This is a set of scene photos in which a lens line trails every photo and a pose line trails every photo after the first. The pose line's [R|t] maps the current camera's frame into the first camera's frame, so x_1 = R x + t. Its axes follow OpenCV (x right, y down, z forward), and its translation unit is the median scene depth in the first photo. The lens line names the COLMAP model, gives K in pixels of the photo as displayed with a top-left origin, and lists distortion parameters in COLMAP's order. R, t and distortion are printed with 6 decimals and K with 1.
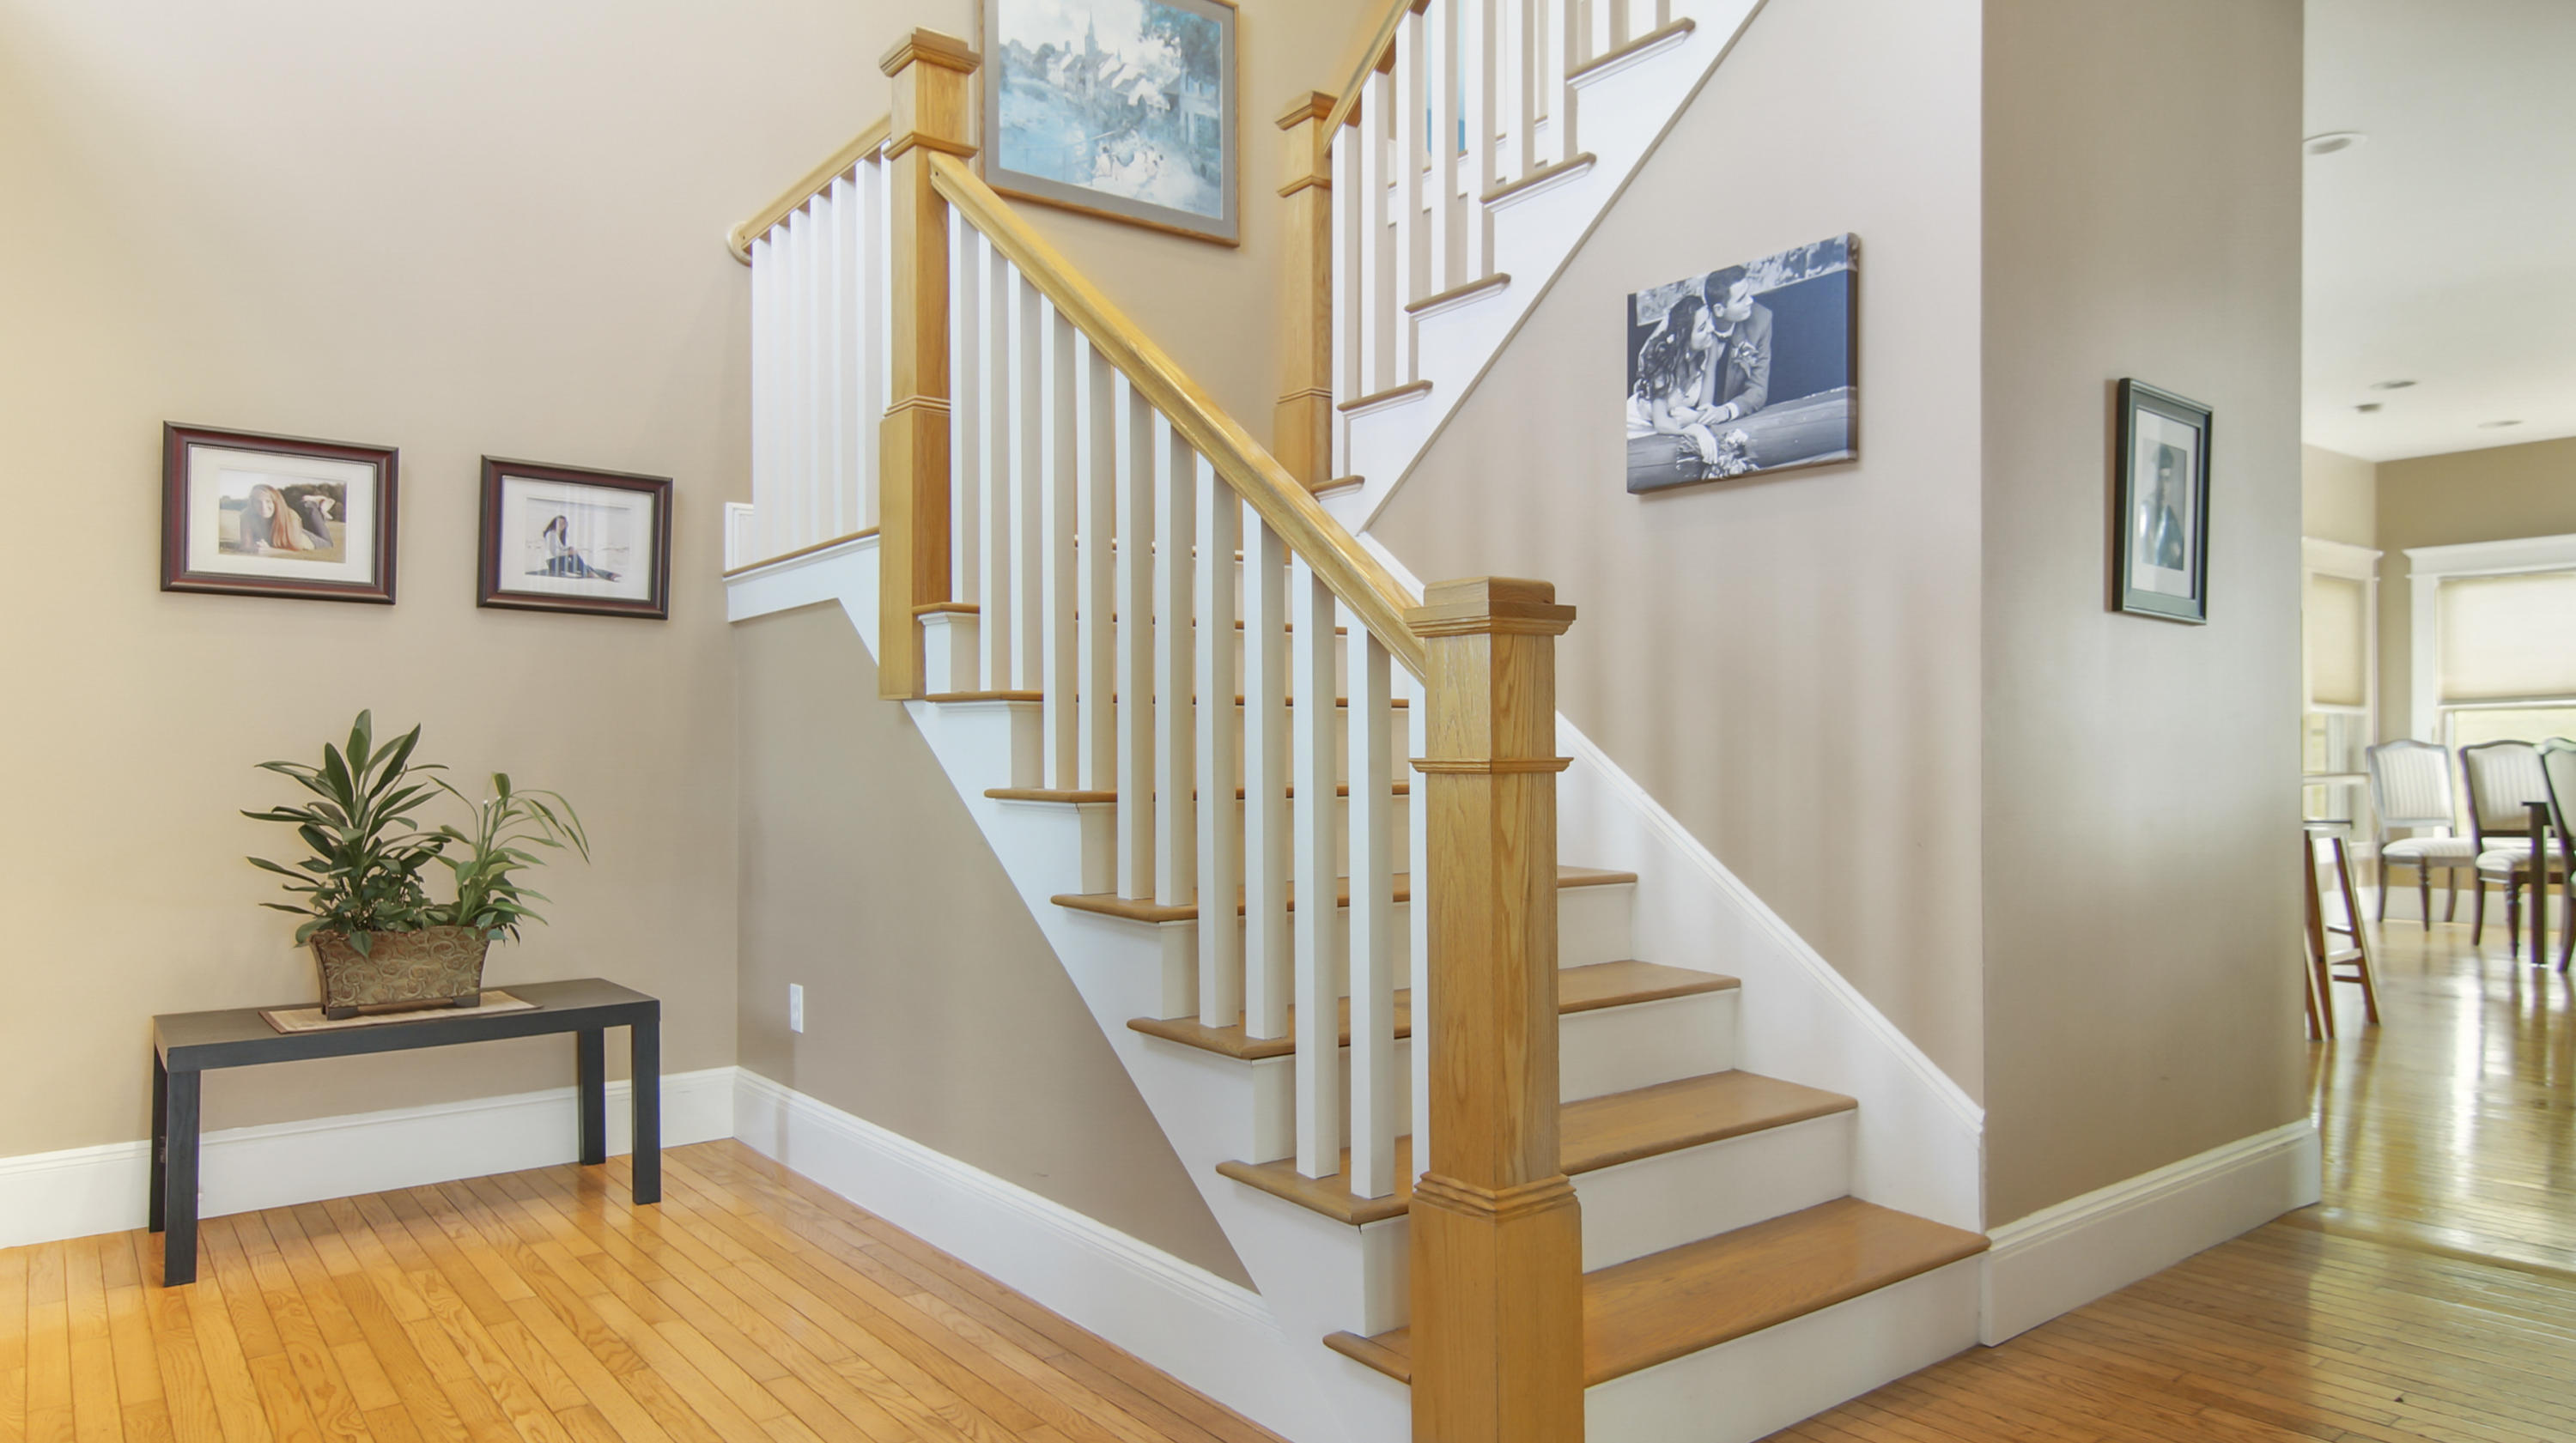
lens RADIAL K [[1572.0, 0, 1288.0], [0, 1572.0, 721.5], [0, 0, 1]] dist [-0.000303, -0.000952]
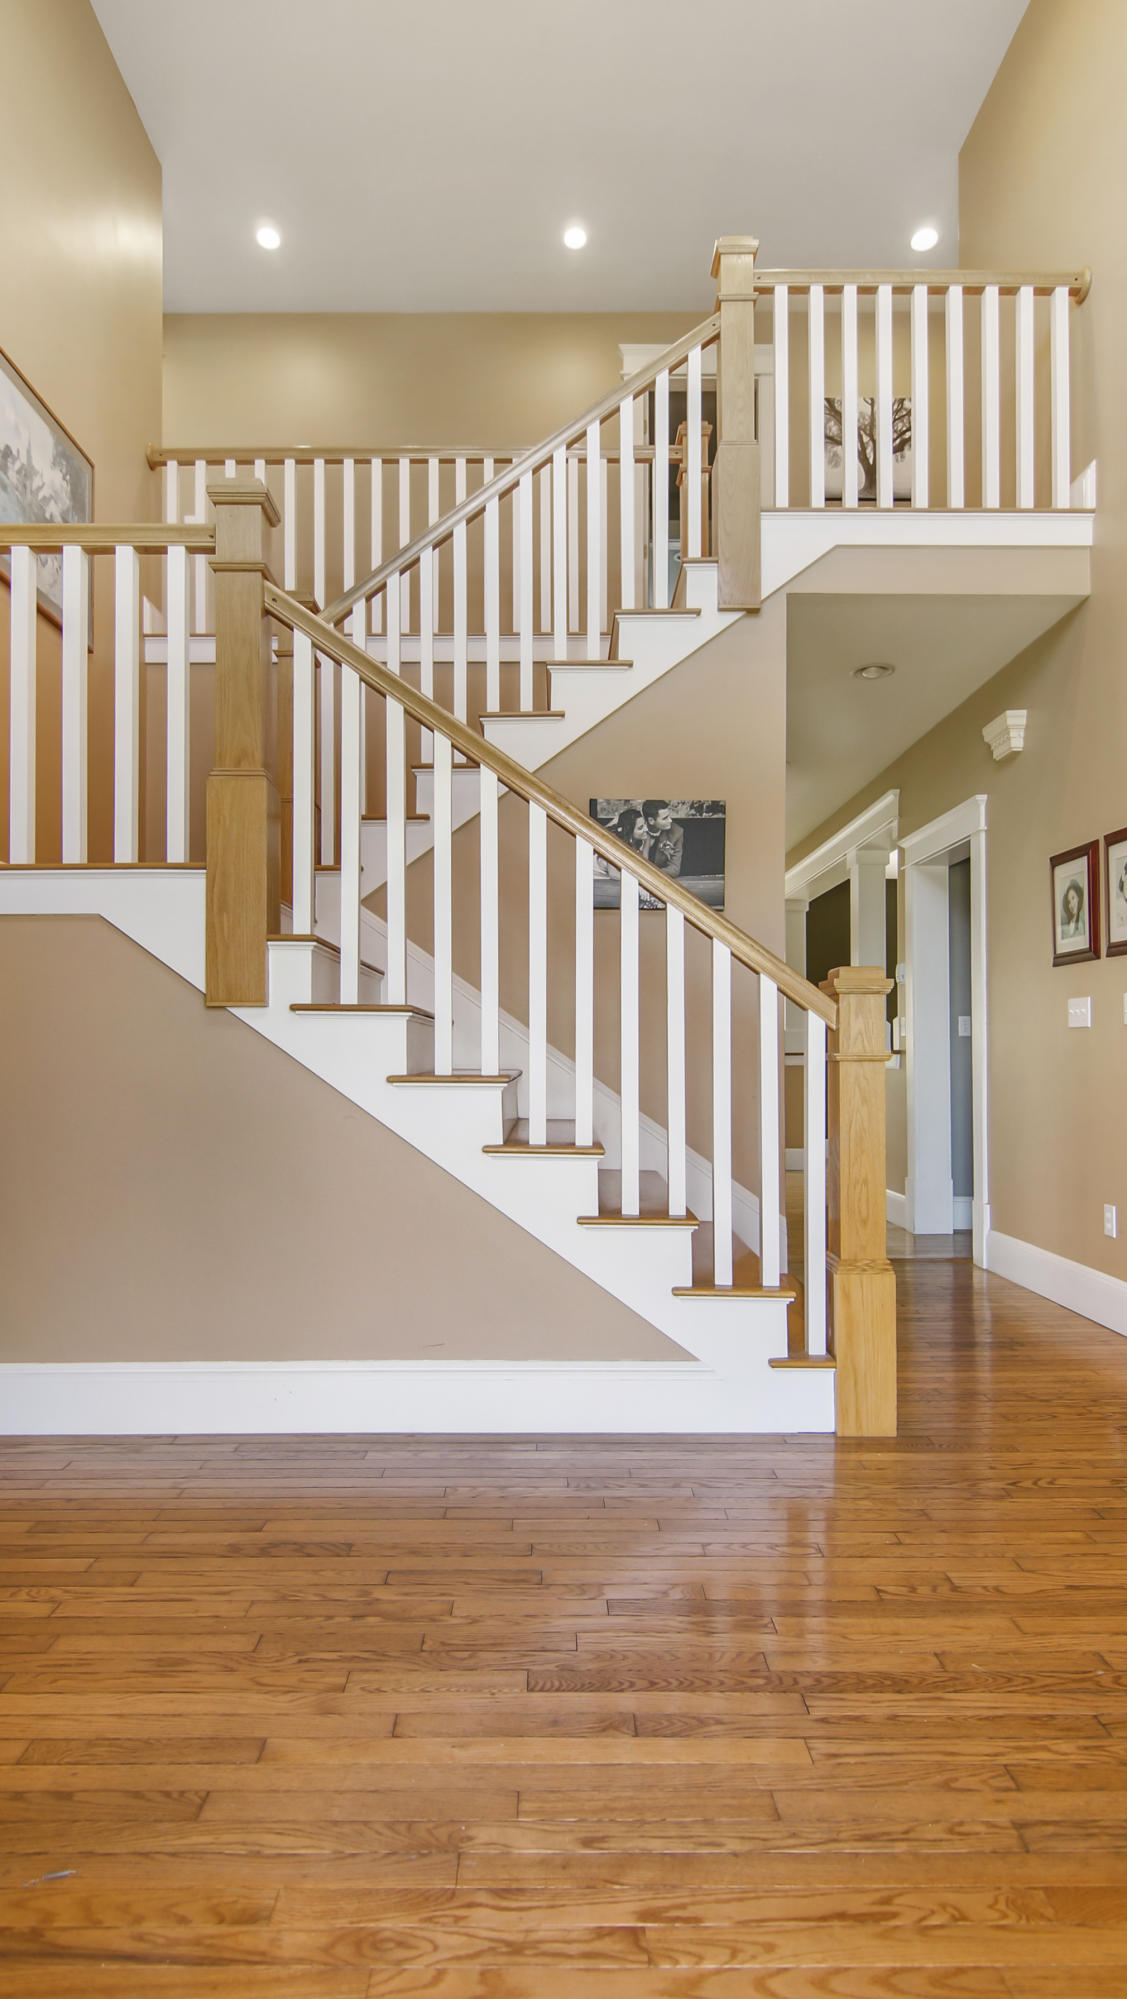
lens RADIAL K [[1068.4, 0, 557.2], [0, 1068.4, 1028.5], [0, 0, 1]] dist [-0.000463, -0.000143]
pose [[0.615566, 0.028588, 0.787567, -0.813403], [-0.019012, 0.999590, -0.021424, 0.018604], [-0.787856, -0.001785, 0.615856, 0.298330]]
